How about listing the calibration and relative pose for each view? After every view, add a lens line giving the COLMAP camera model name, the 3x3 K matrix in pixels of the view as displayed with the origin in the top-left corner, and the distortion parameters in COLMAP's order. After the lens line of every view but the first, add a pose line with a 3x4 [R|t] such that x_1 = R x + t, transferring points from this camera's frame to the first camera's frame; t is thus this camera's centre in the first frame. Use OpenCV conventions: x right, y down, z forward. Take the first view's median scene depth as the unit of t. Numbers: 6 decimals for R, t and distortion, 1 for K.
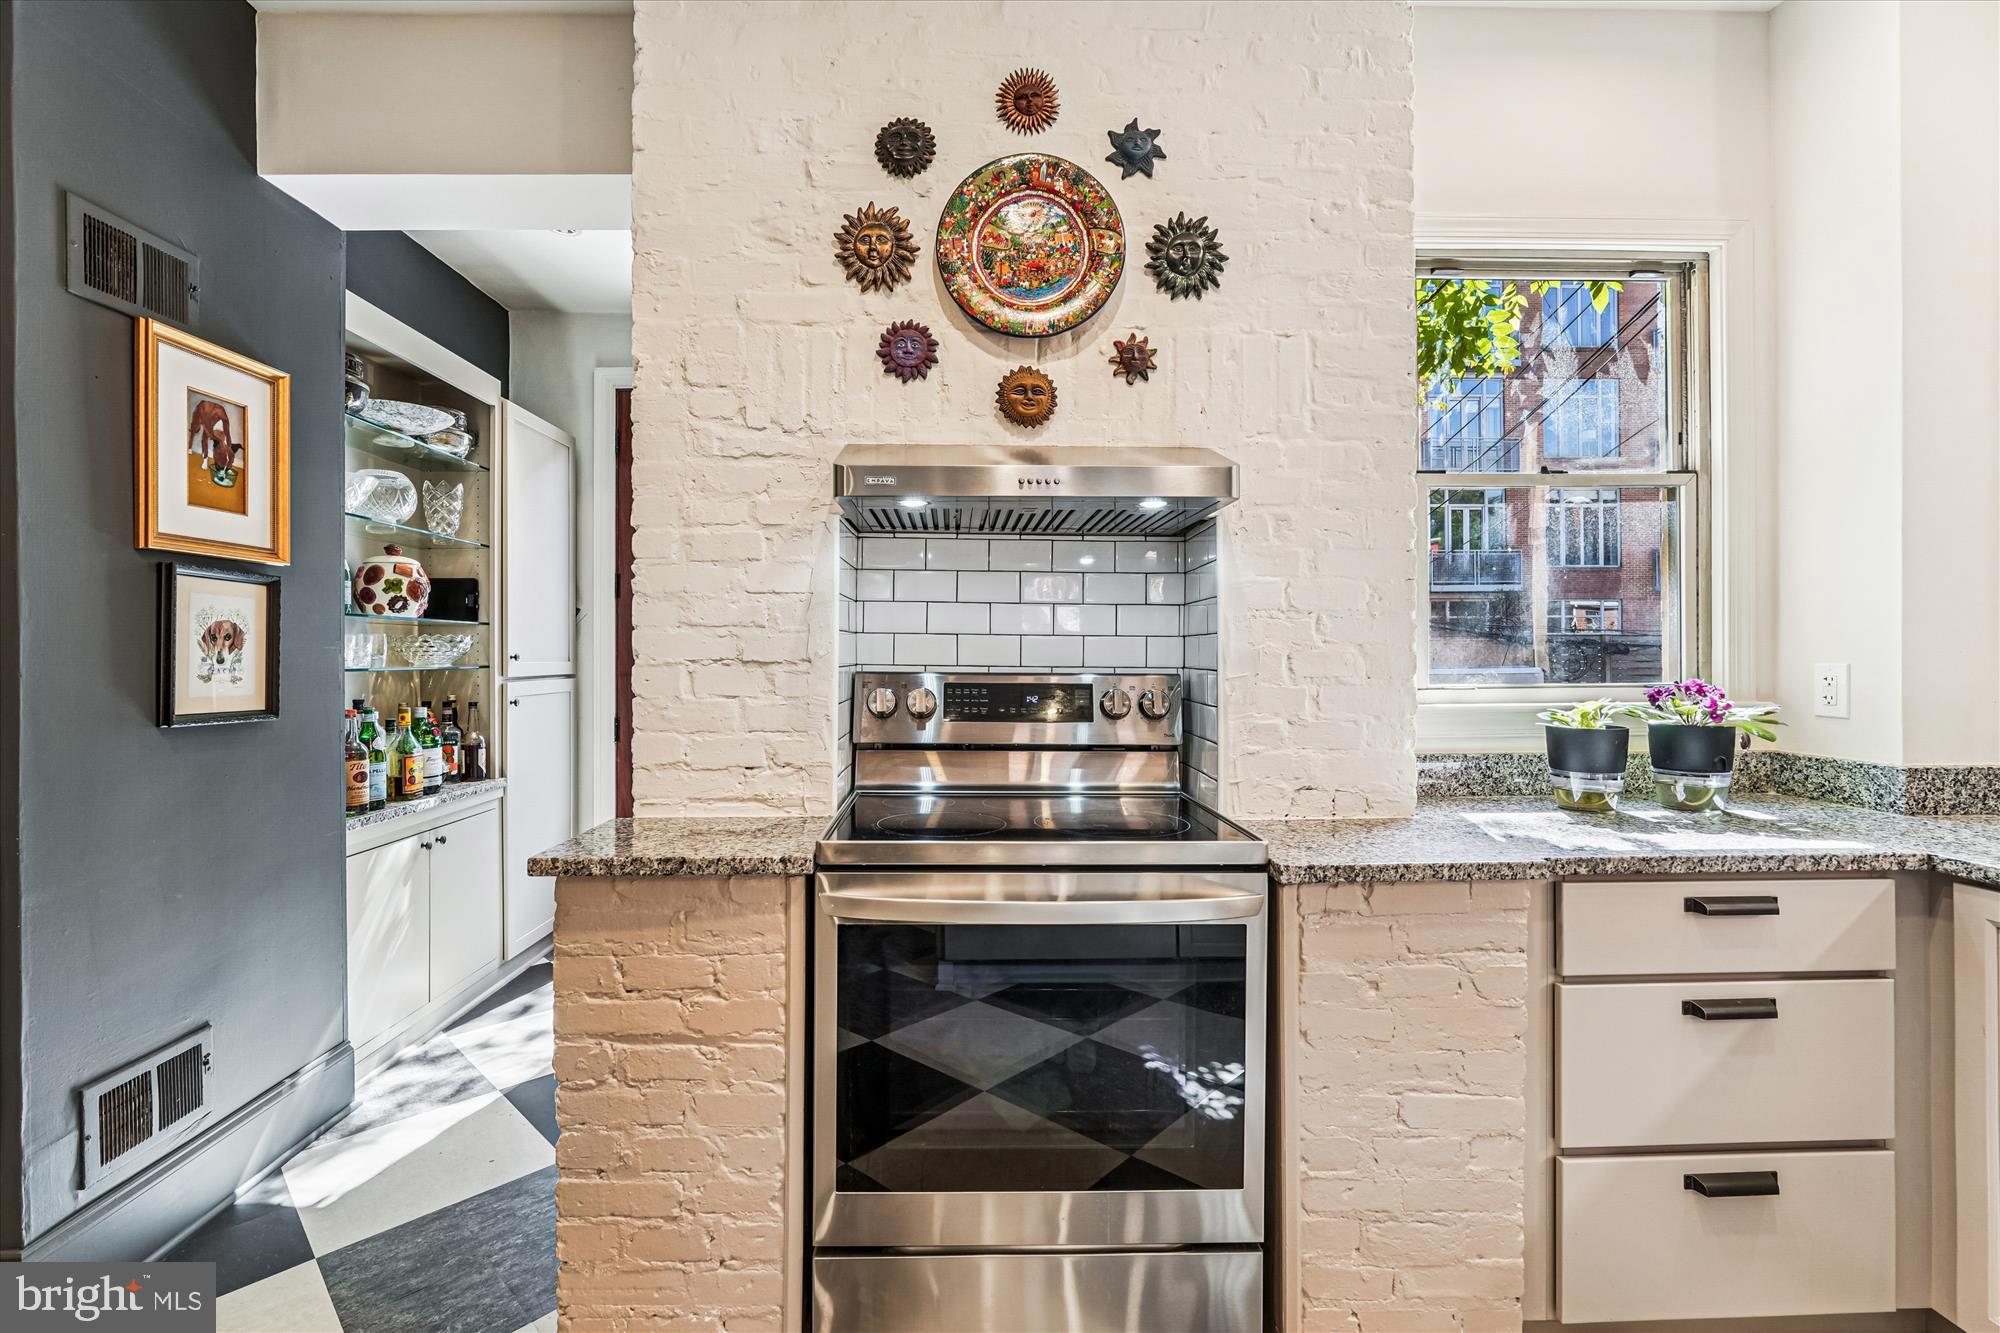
lens RADIAL K [[896.0, 0, 984.0], [0, 896.0, 653.5], [0, 0, 1]] dist [-0.008898, 0.008473]
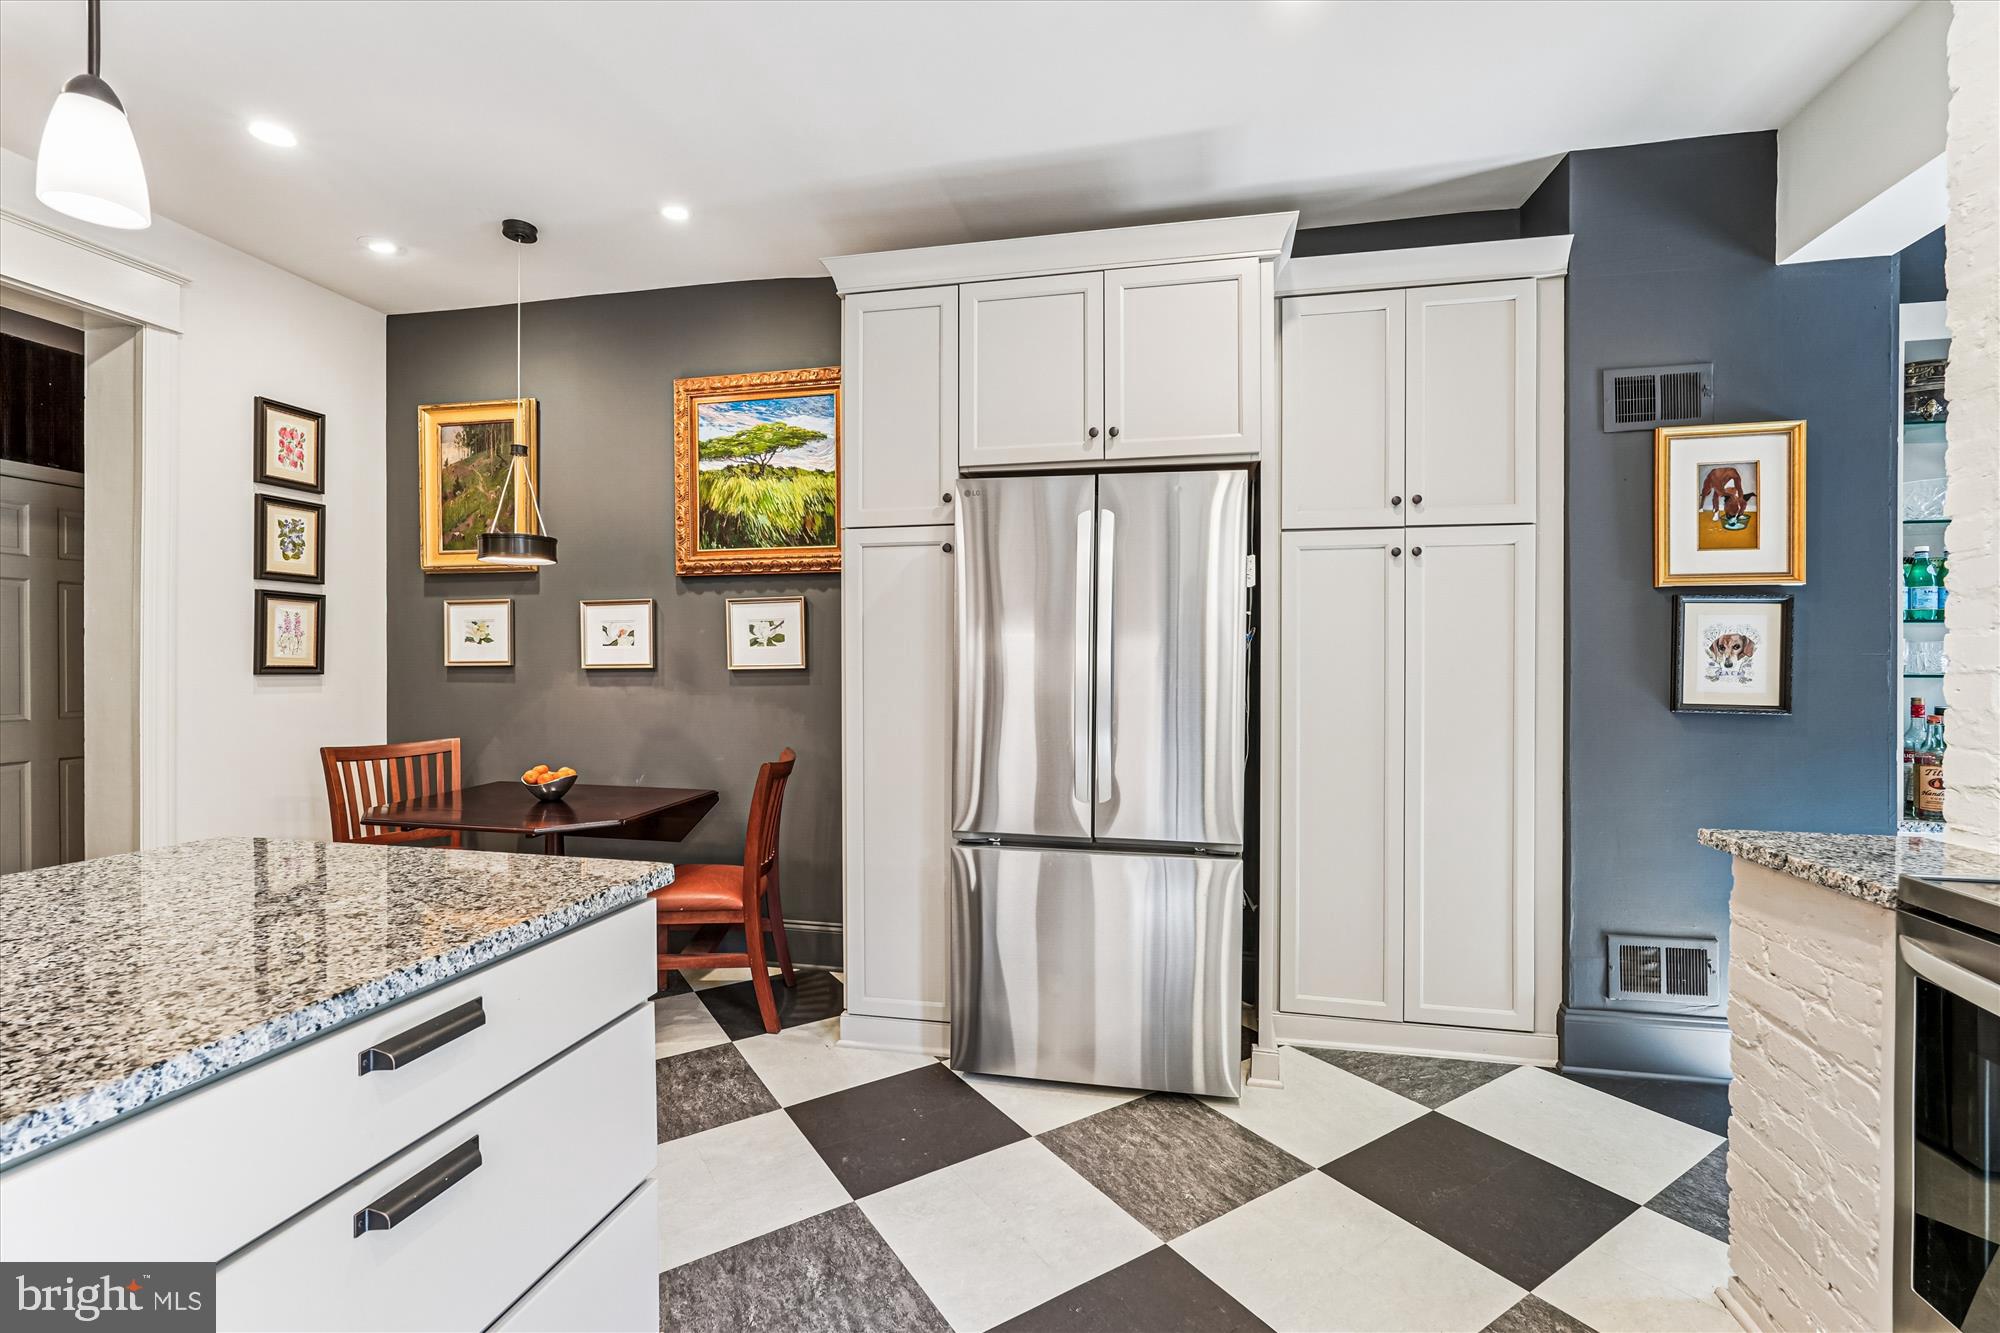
lens RADIAL K [[896.0, 0, 984.0], [0, 896.0, 653.5], [0, 0, 1]] dist [-0.008898, 0.008473]
pose [[-0.236000, -0.006035, -0.971734, 0.691786], [-0.001188, 0.999982, -0.005922, 0.000347], [0.971752, -0.000243, -0.236003, 0.265409]]
